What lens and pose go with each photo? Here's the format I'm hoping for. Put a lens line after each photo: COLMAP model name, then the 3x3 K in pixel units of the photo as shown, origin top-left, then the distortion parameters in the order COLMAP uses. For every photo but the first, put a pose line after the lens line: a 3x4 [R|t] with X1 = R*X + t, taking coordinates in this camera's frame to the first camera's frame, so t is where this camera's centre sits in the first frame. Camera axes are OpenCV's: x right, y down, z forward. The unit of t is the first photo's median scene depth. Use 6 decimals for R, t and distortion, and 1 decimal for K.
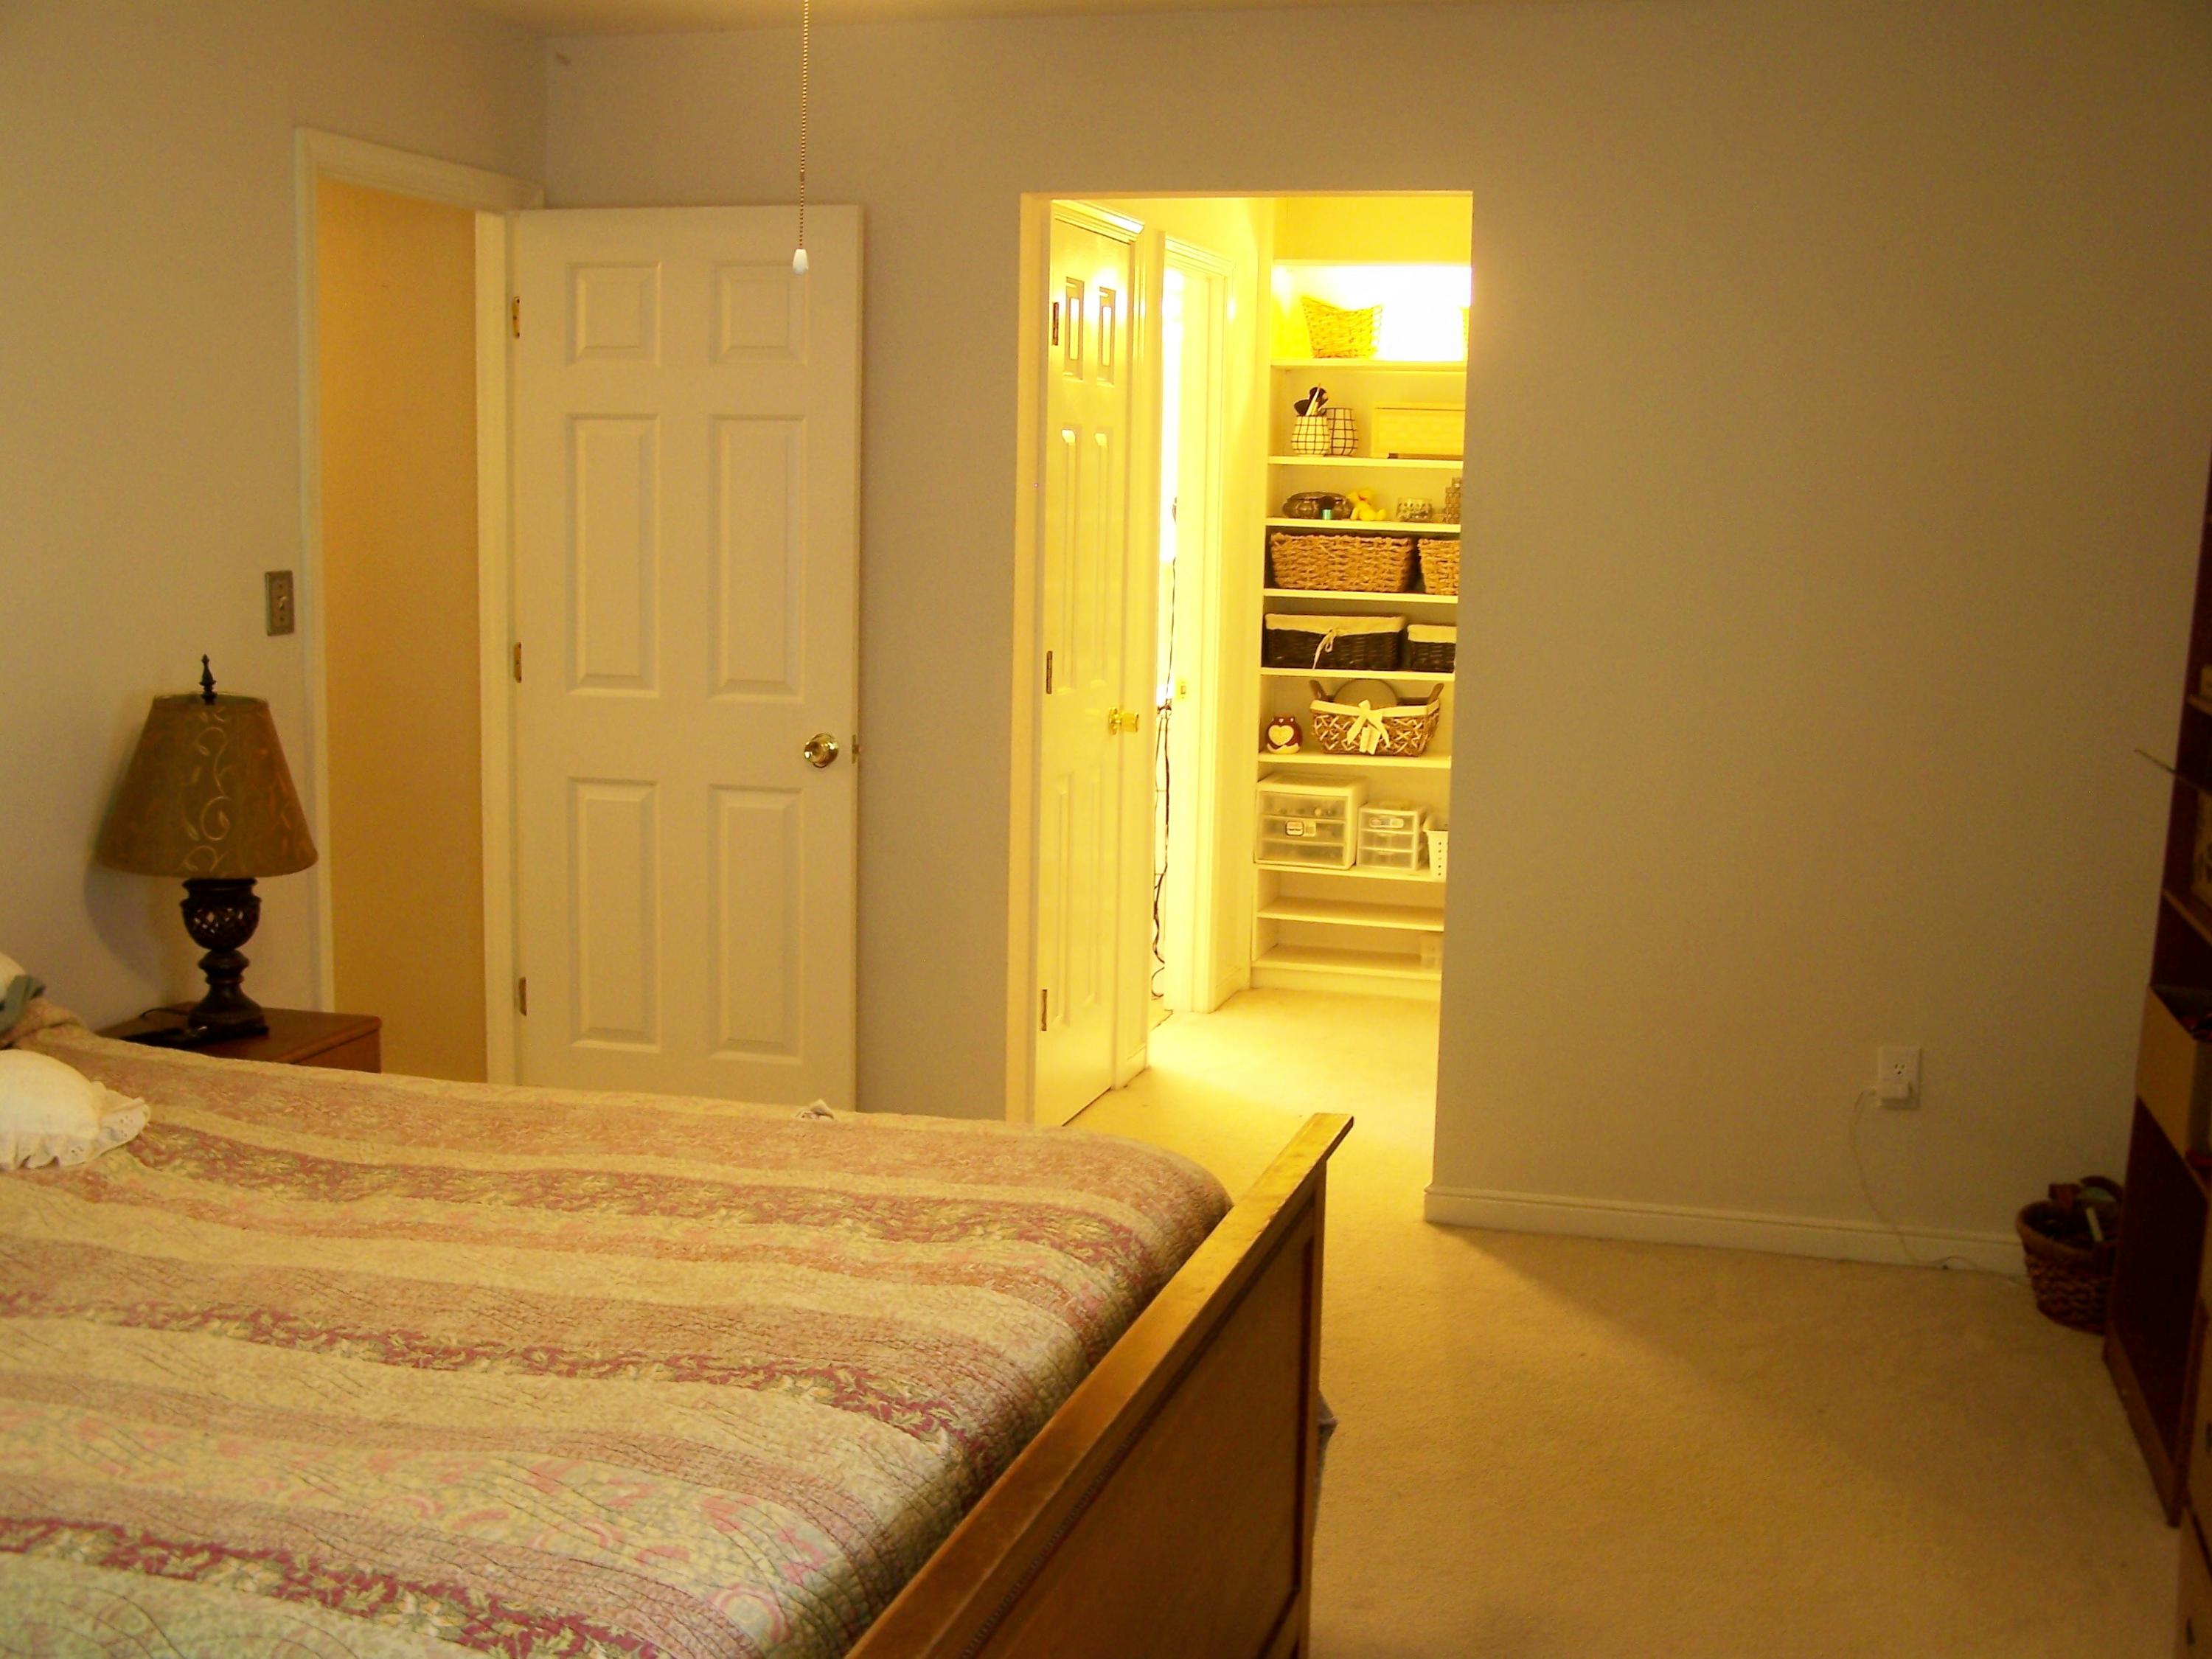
lens RADIAL K [[2488.5, 0, 1106.0], [0, 2488.5, 829.5], [0, 0, 1]] dist [-0.190594, 0.320840]
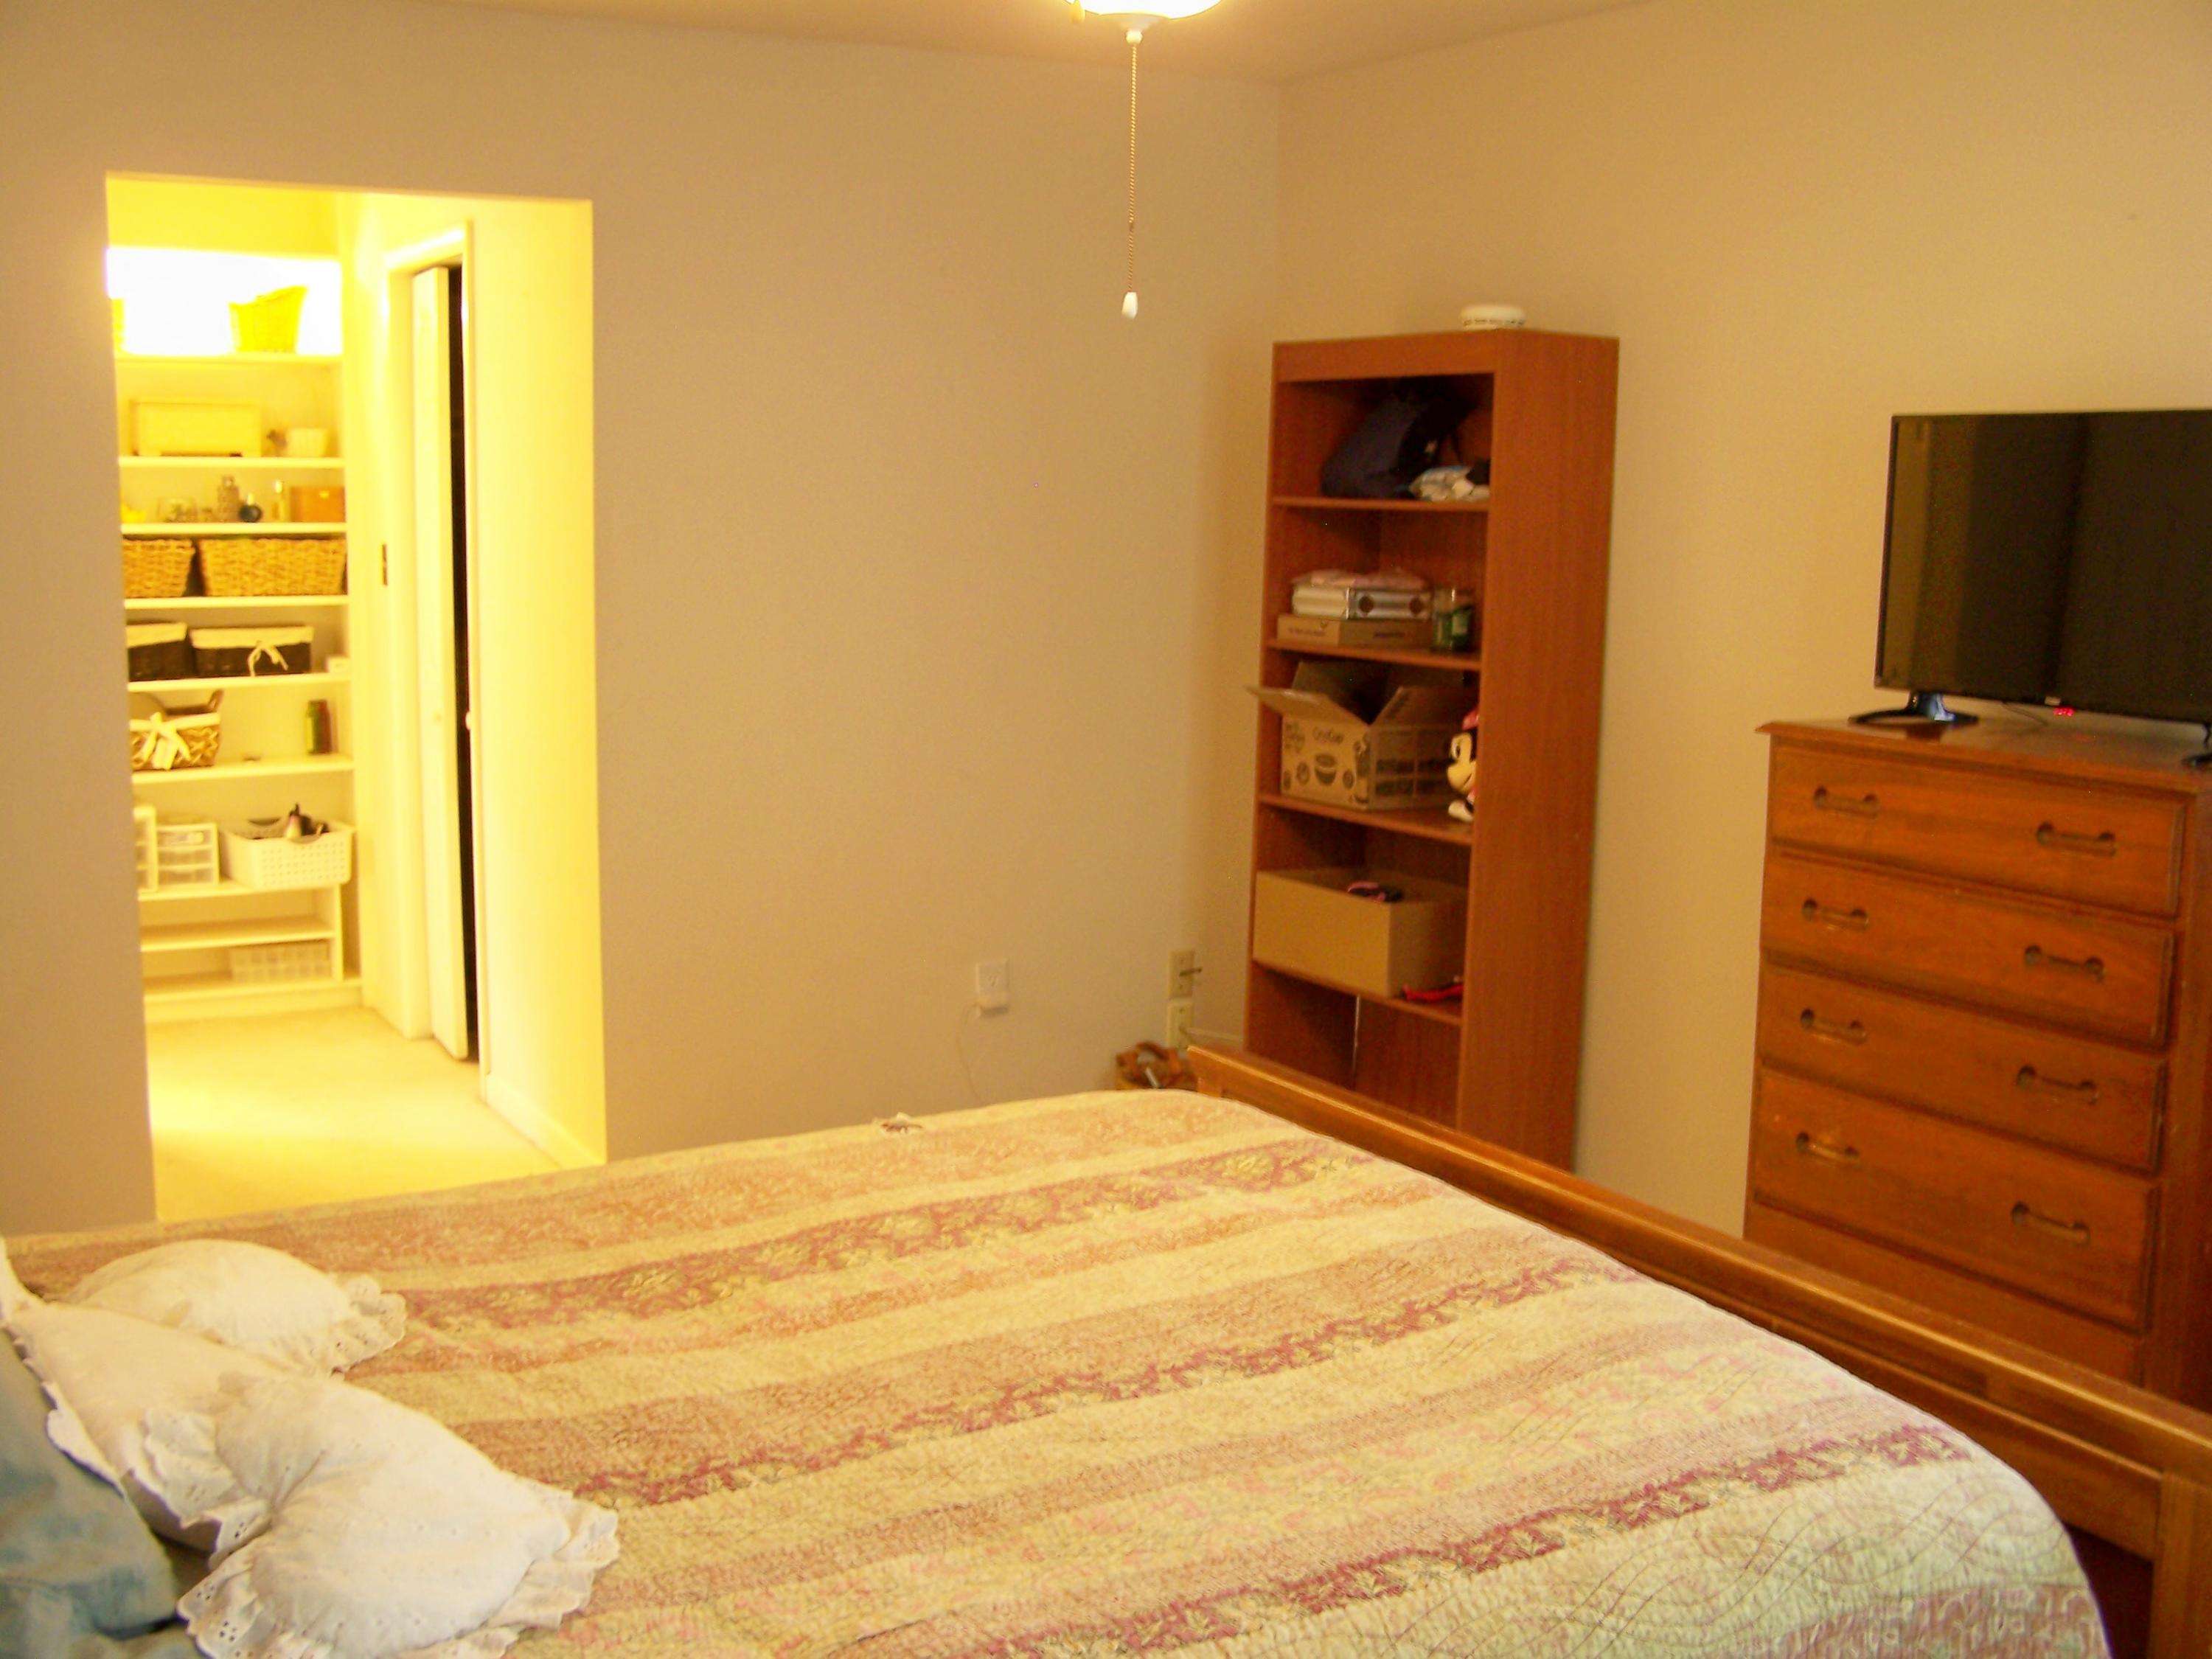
lens RADIAL K [[2488.5, 0, 1106.0], [0, 2488.5, 829.5], [0, 0, 1]] dist [-0.190594, 0.320840]
pose [[0.709473, -0.113730, 0.695495, -0.859431], [0.105297, 0.992921, 0.054953, -0.061325], [-0.696822, 0.034246, 0.716426, 0.239770]]
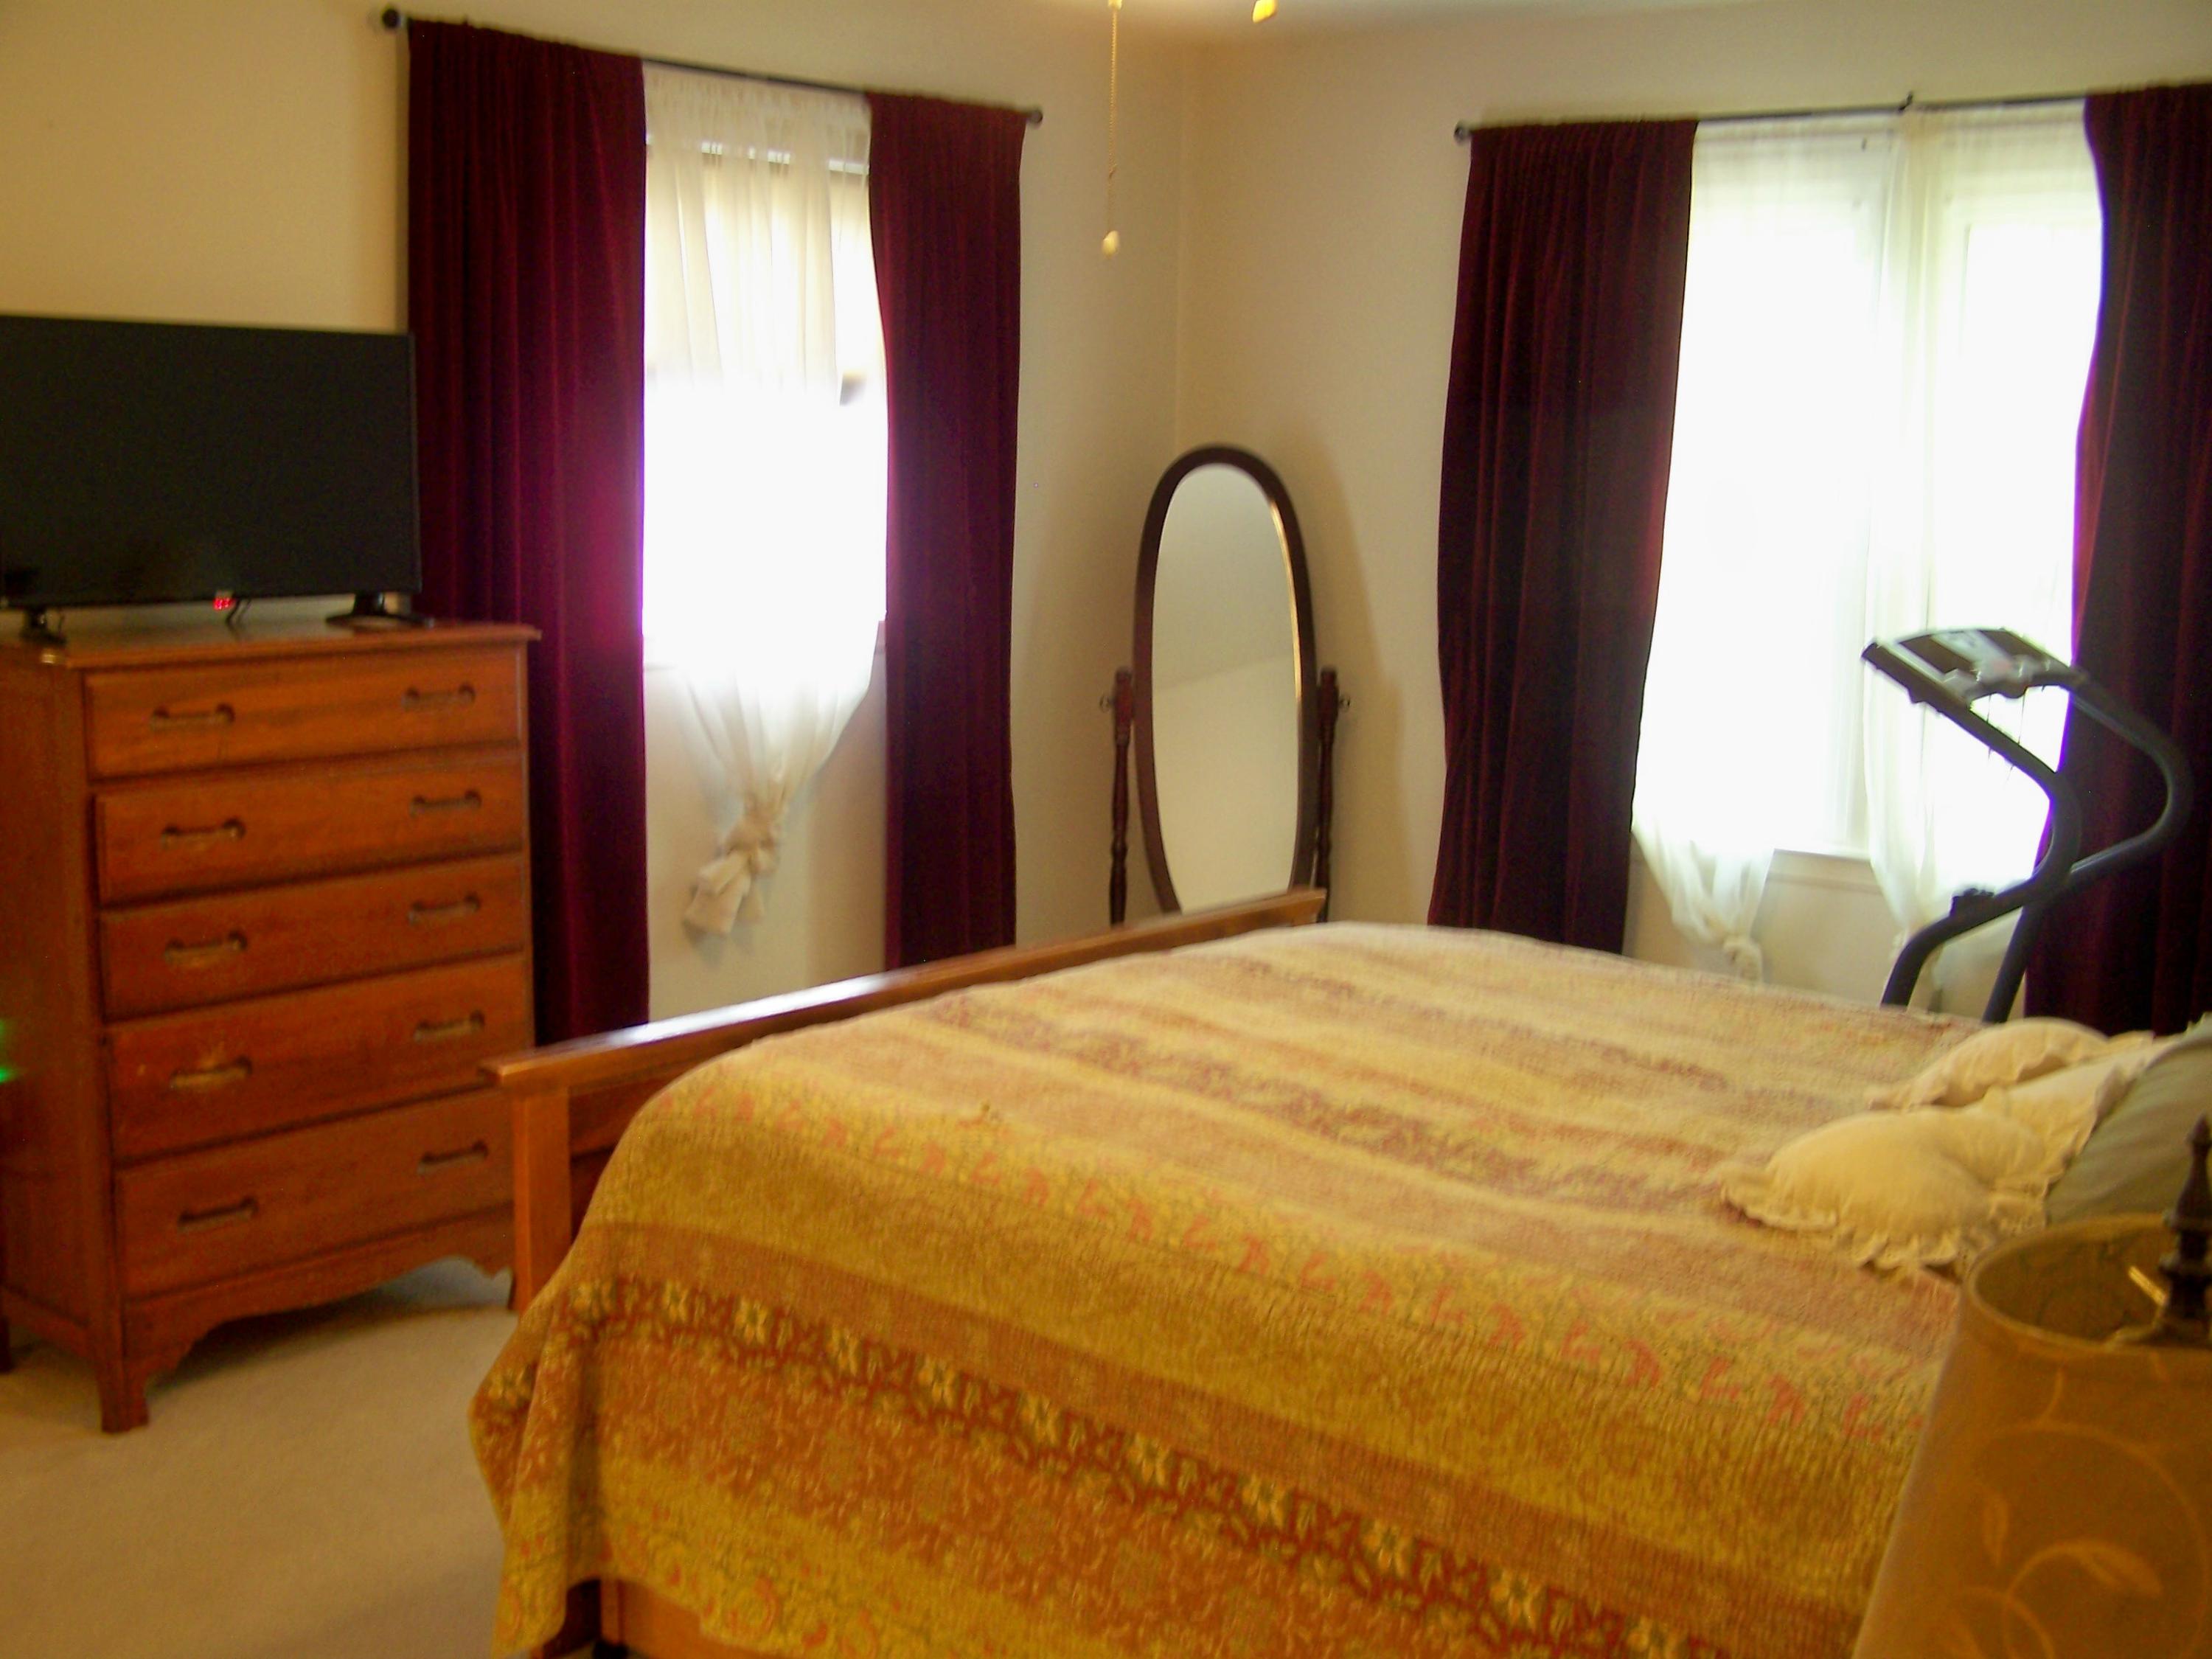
lens RADIAL K [[2488.5, 0, 1106.0], [0, 2488.5, 829.5], [0, 0, 1]] dist [-0.190594, 0.320840]
pose [[-0.903267, -0.106077, 0.415761, -0.608112], [0.021040, 0.956844, 0.289839, -0.289699], [-0.428563, 0.270550, -0.862054, 2.000205]]
